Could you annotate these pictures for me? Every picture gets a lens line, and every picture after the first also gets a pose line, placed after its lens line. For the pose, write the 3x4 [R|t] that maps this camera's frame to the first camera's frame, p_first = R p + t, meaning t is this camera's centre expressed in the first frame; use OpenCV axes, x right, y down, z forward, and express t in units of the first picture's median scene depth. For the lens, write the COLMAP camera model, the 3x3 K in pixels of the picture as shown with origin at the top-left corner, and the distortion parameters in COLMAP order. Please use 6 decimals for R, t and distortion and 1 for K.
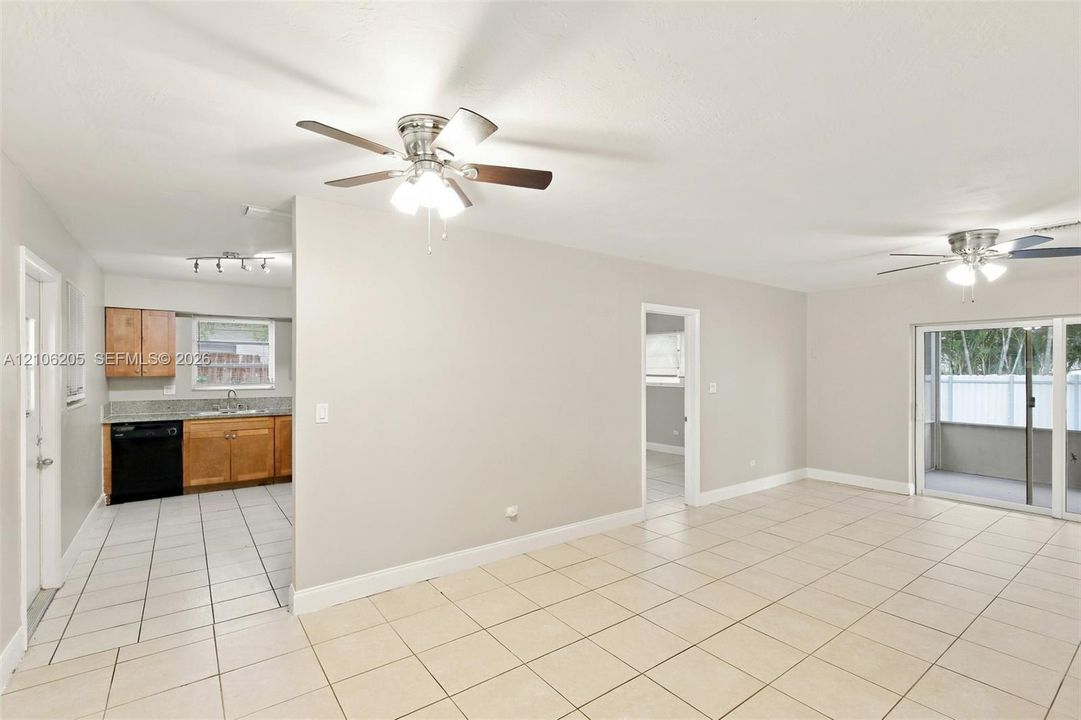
lens RADIAL K [[484.0, 0, 541.4], [0, 484.0, 367.7], [0, 0, 1]] dist [0.002264, 0.000200]
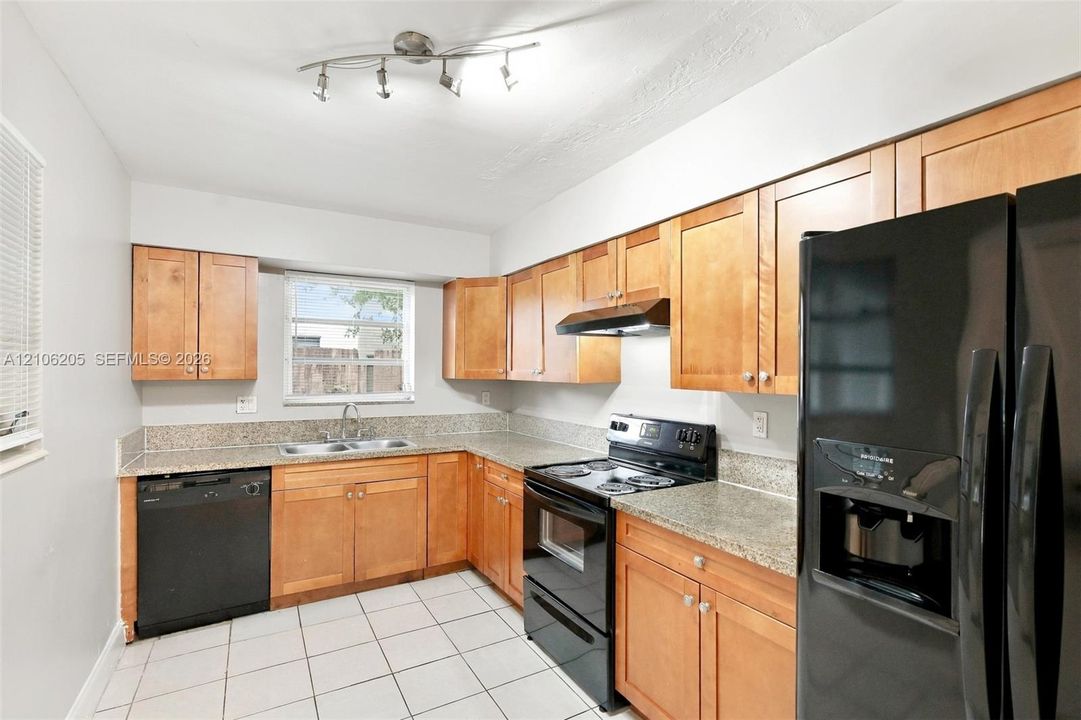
lens RADIAL K [[484.0, 0, 537.0], [0, 484.0, 364.8], [0, 0, 1]] dist [0.002264, 0.000200]
pose [[0.994330, 0.002411, -0.106309, -0.407563], [-0.003319, 0.999960, -0.008362, 0.004968], [0.106285, 0.008667, 0.994298, 0.521478]]
